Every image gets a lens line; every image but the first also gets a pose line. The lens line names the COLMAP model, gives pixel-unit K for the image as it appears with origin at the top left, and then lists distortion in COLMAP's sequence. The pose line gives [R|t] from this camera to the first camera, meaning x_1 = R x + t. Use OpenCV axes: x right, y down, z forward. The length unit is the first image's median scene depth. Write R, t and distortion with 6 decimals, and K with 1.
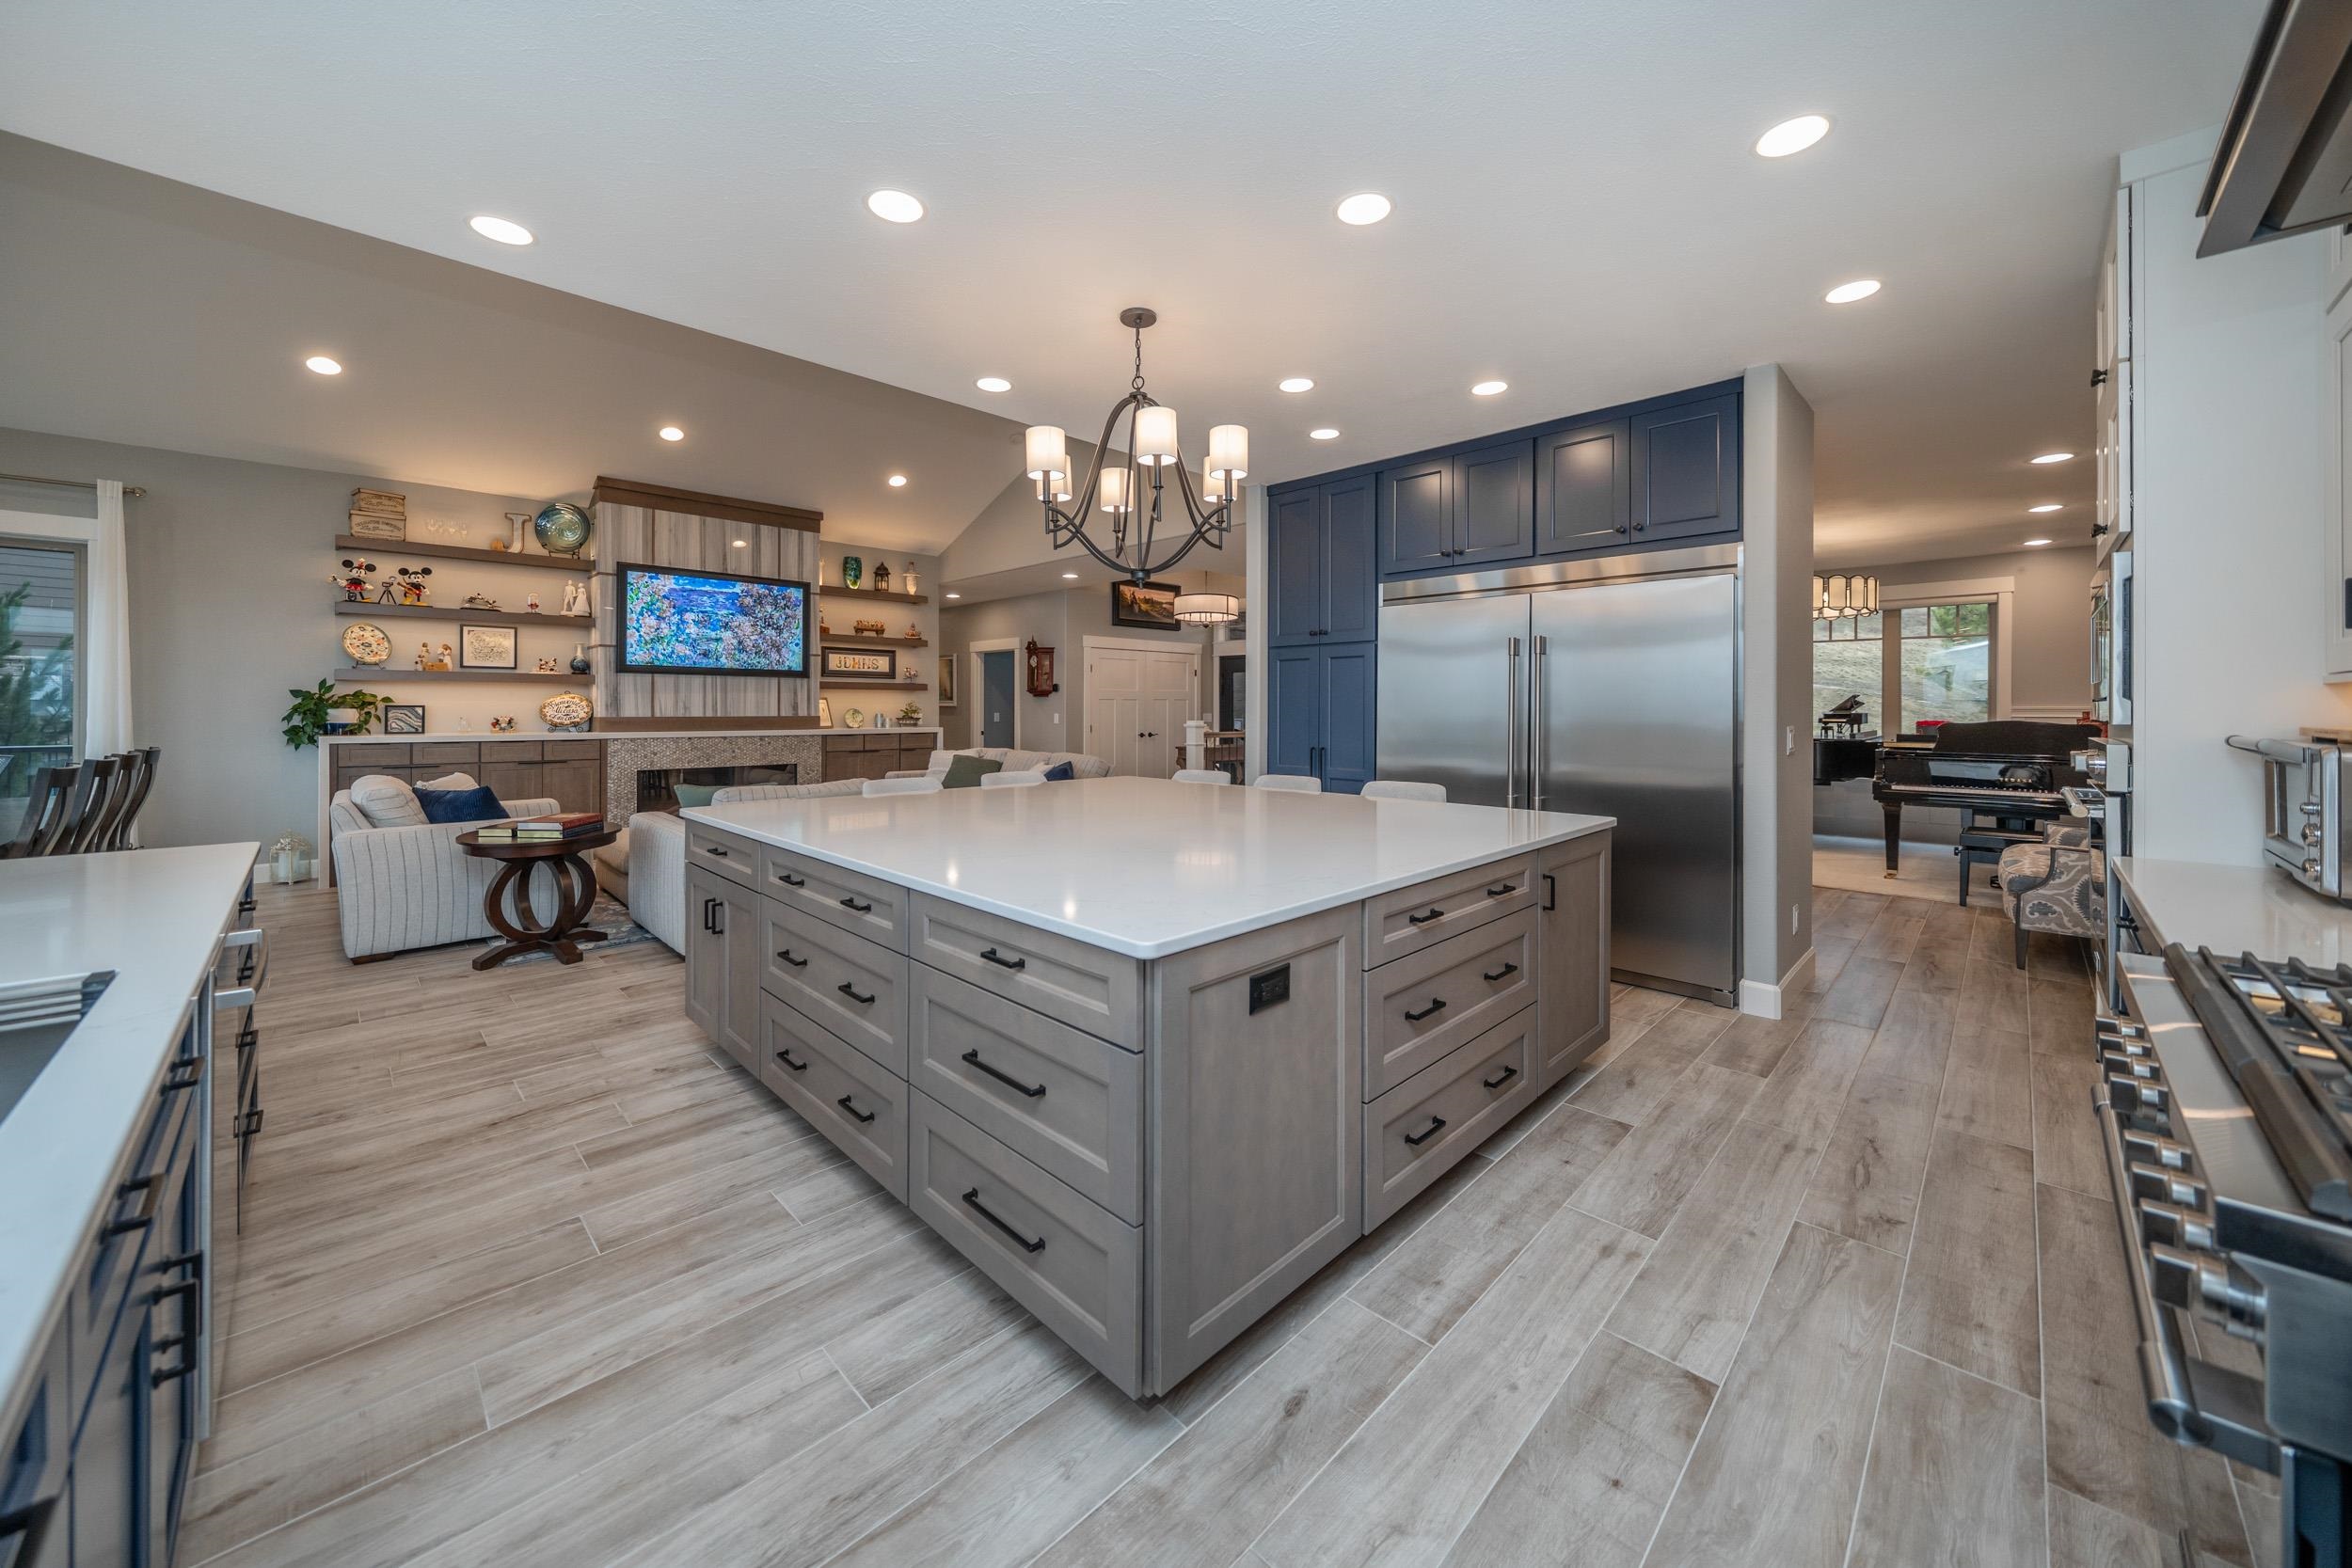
lens RADIAL K [[844.2, 0, 1179.1], [0, 844.2, 708.3], [0, 0, 1]] dist [-0.003176, -0.000637]
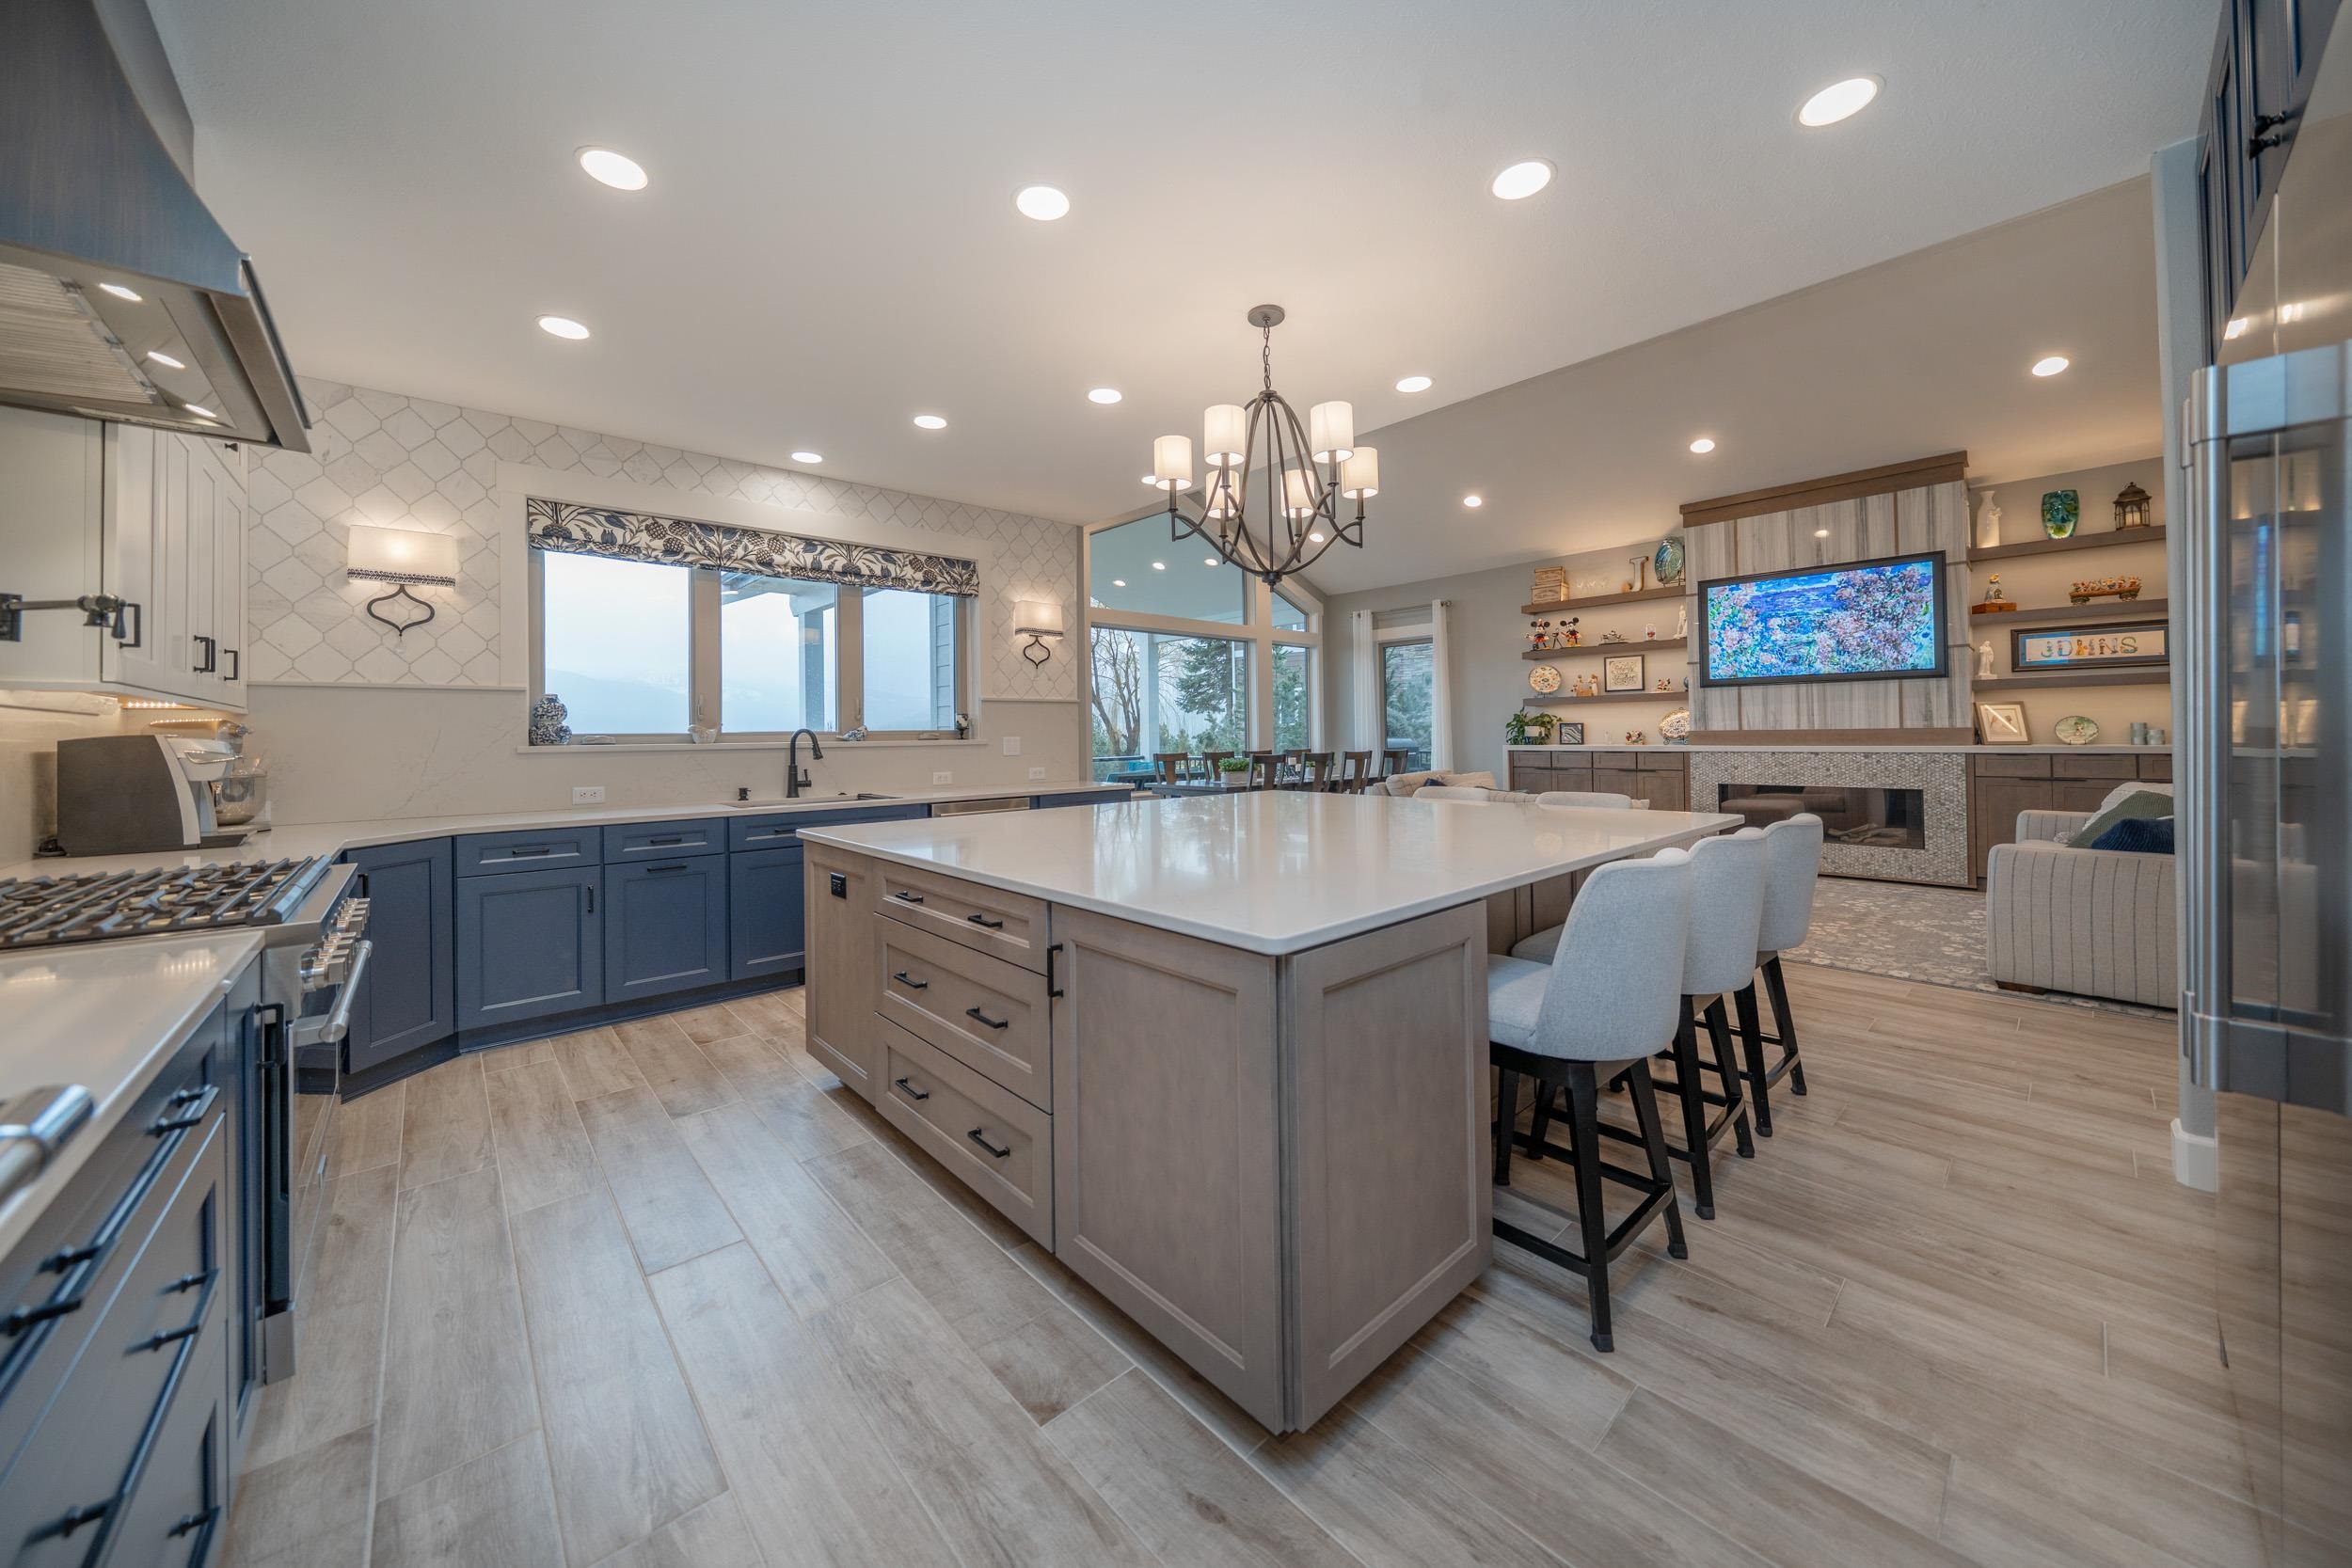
lens RADIAL K [[833.9, 0, 1164.4], [0, 833.9, 725.8], [0, 0, 1]] dist [-0.004919, 0.000250]
pose [[-0.064083, -0.013879, -0.997848, 0.395860], [0.012354, 0.999816, -0.014700, 0.011090], [0.997868, -0.013270, -0.063900, 0.403921]]
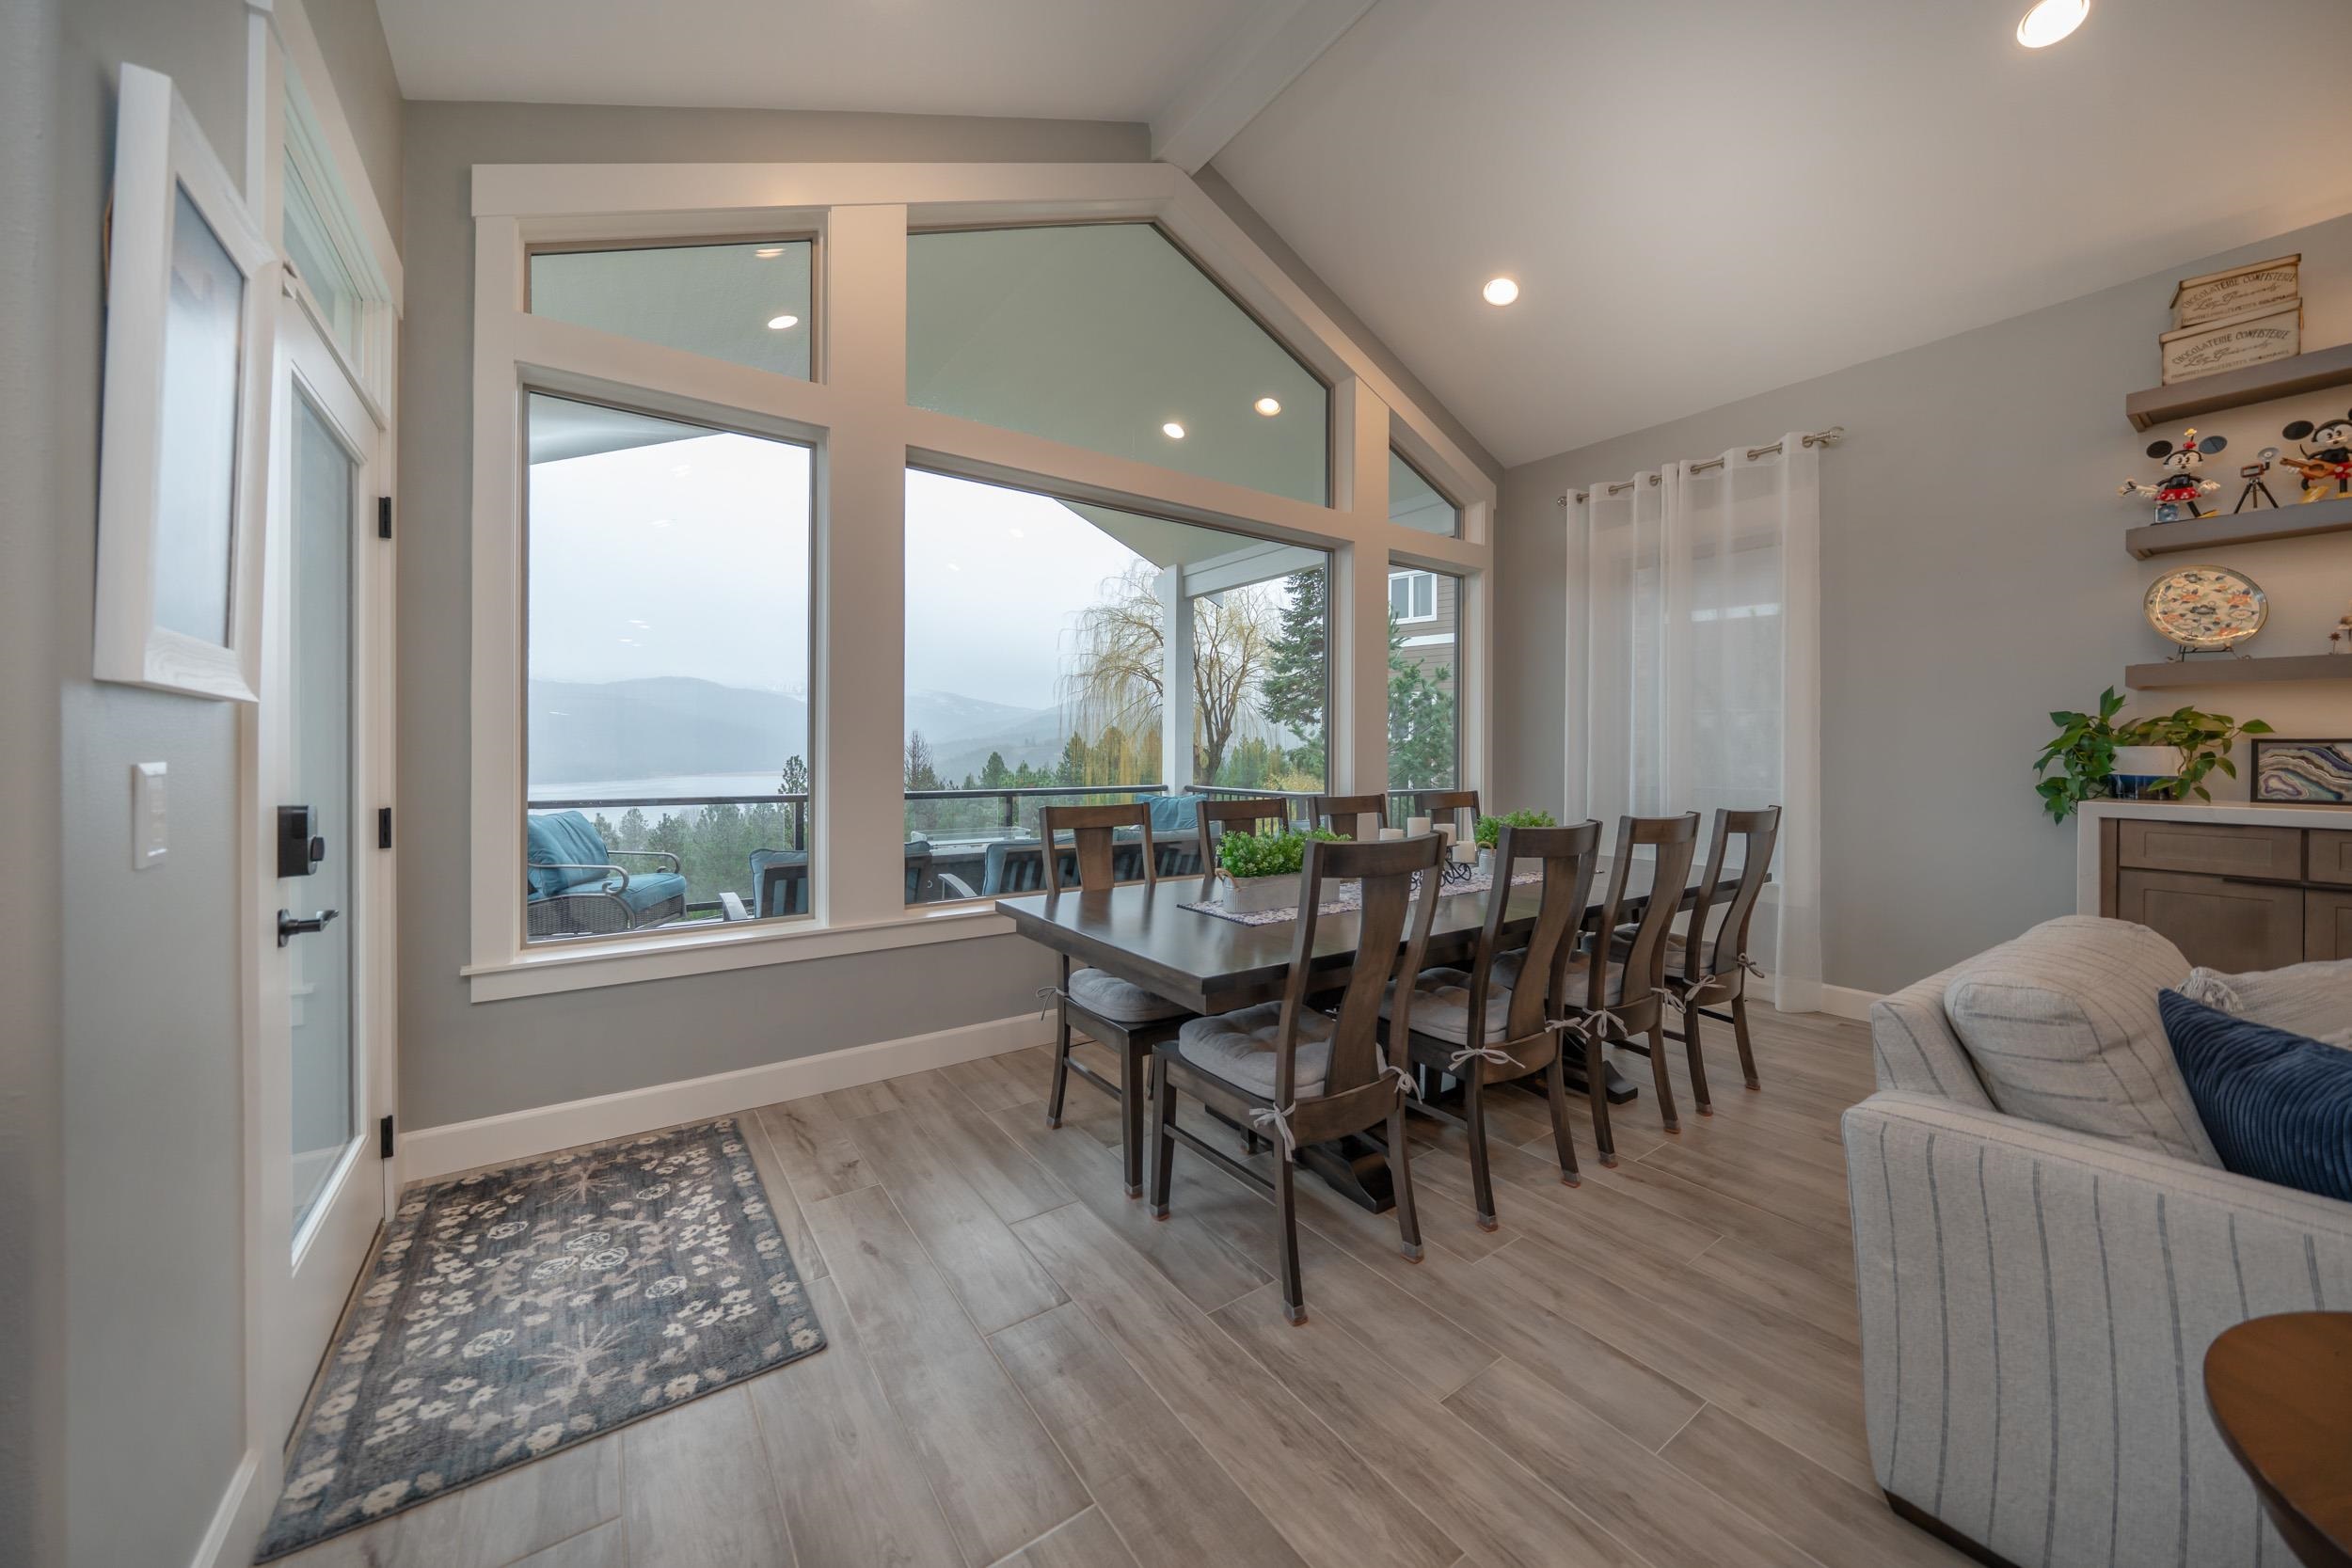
lens RADIAL K [[833.9, 0, 1202.3], [0, 833.9, 753.1], [0, 0, 1]] dist [-0.004919, 0.000250]
pose [[-0.144019, -0.000598, -0.989575, -0.375489], [-0.003706, 0.999993, -0.000065, 0.005728], [0.989568, 0.003658, -0.144020, 0.451390]]
